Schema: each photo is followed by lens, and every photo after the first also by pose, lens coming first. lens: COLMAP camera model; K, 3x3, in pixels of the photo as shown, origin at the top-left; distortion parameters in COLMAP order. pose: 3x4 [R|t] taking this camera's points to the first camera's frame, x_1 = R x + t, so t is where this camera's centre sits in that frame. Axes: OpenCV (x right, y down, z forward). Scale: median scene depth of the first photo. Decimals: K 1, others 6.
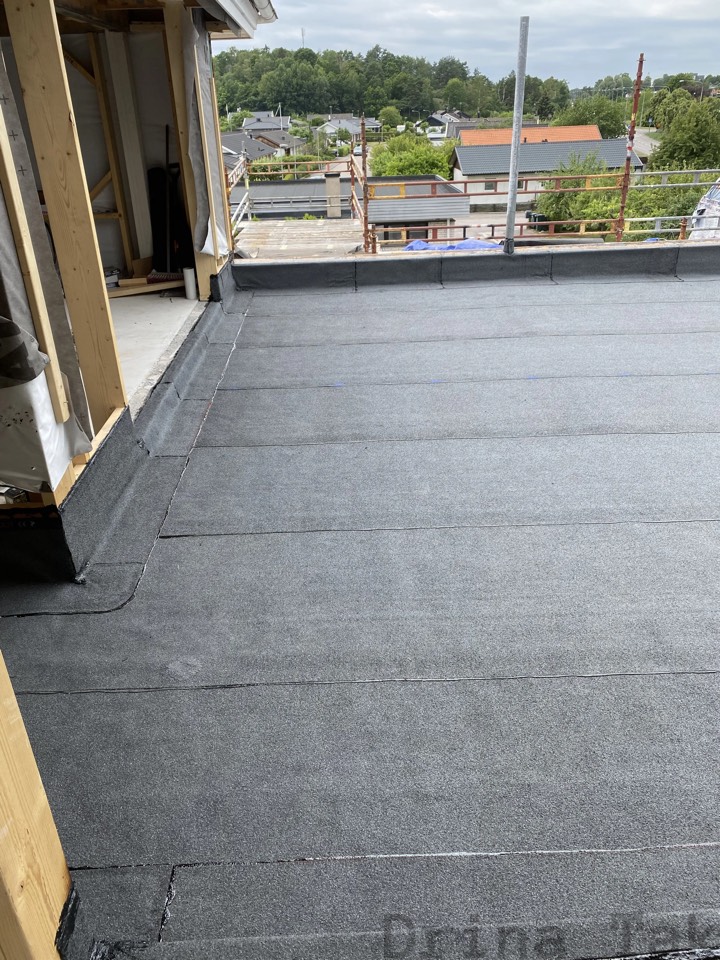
lens RADIAL K [[726.0, 0, 360.0], [0, 726.0, 480.0], [0, 0, 1]] dist [0.022607, -0.016215]
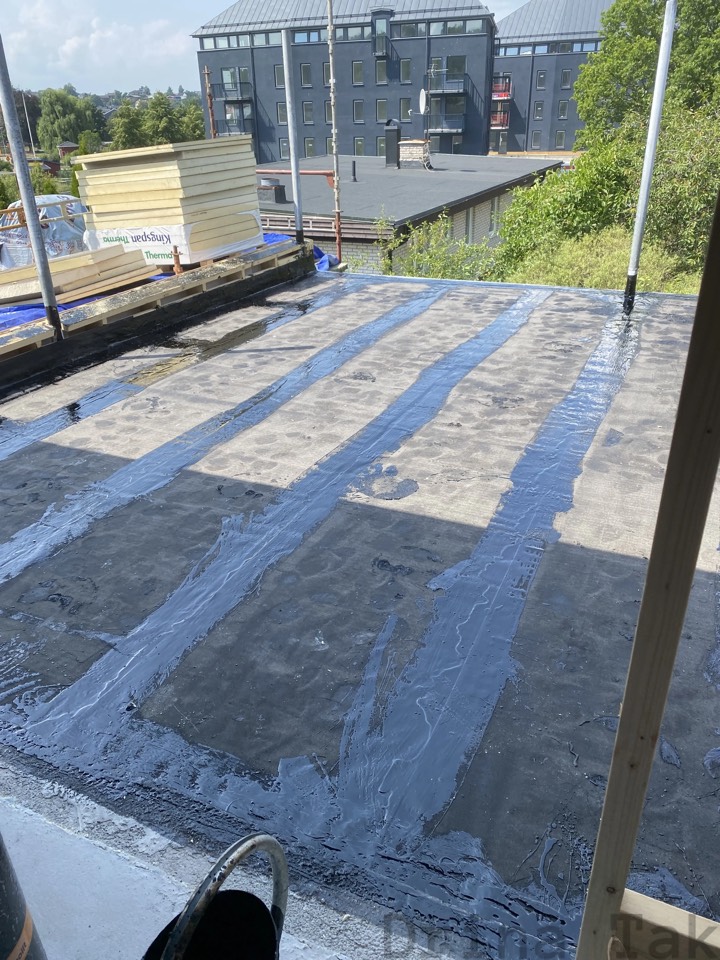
lens RADIAL K [[730.6, 0, 360.0], [0, 730.6, 480.0], [0, 0, 1]] dist [0.018513, -0.005151]
pose [[0.447553, -0.386290, 0.806521, -0.246301], [0.416146, 0.888251, 0.194508, -0.167400], [-0.791529, 0.248578, 0.558292, 0.355551]]
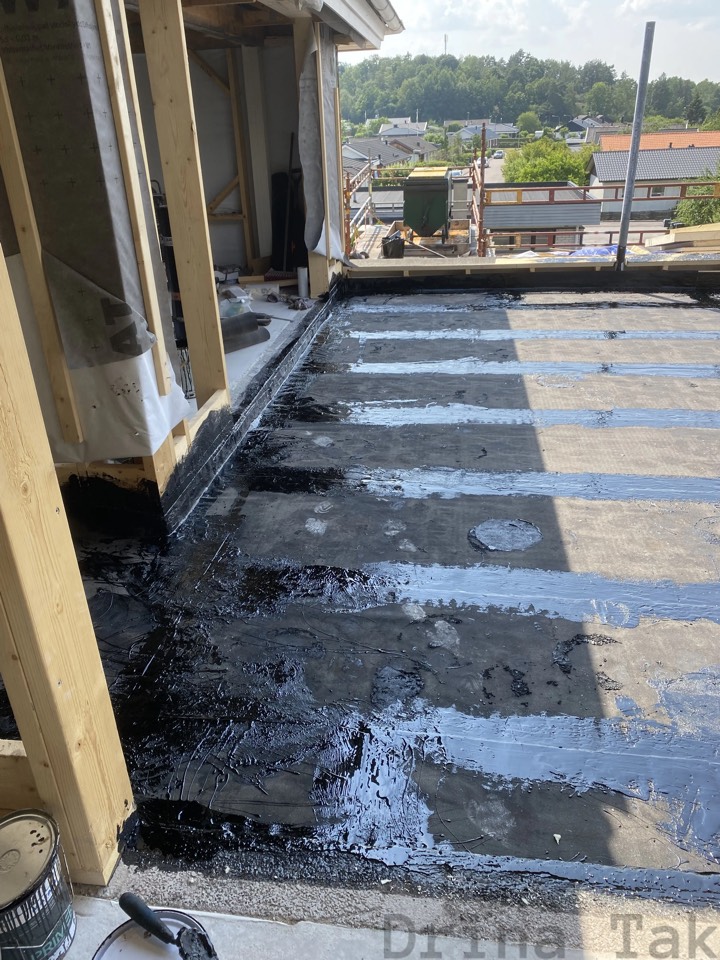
lens RADIAL K [[726.0, 0, 360.0], [0, 726.0, 480.0], [0, 0, 1]] dist [0.022607, -0.016215]
pose [[0.985782, 0.069745, -0.152869, 0.023503], [-0.070758, 0.997493, -0.001189, 0.010193], [0.152403, 0.011989, 0.988246, -0.022746]]
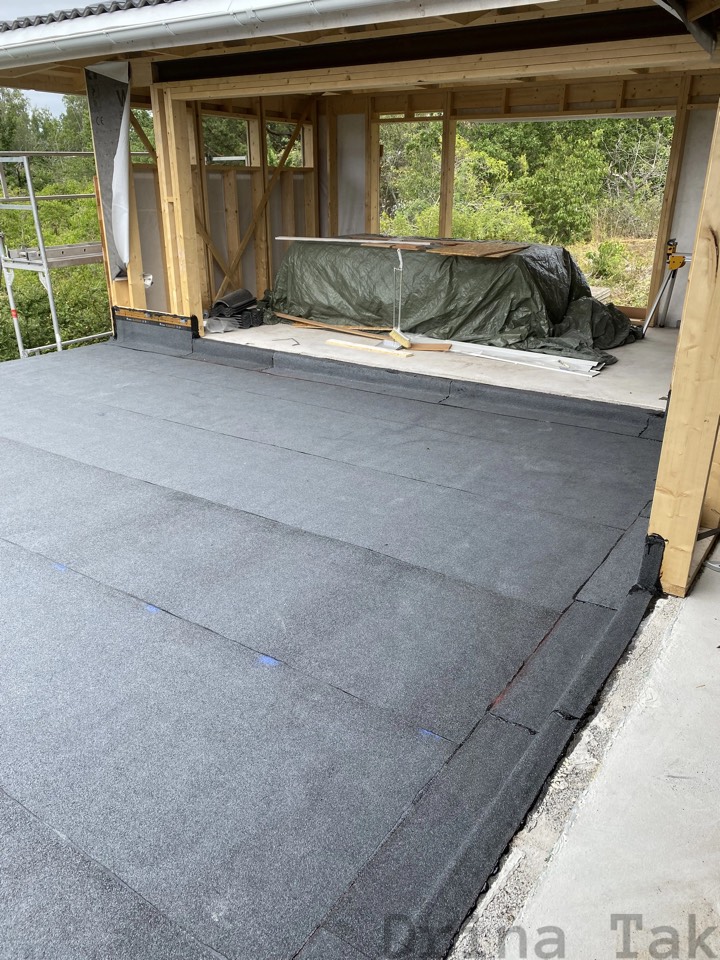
lens RADIAL K [[743.7, 0, 373.9], [0, 743.7, 483.0], [0, 0, 1]] dist [0.008279, -0.001642]
pose [[-0.811398, -0.196219, 0.550574, -0.220089], [0.277208, 0.700100, 0.658039, -0.330619], [-0.514576, 0.686555, -0.513666, 0.655197]]
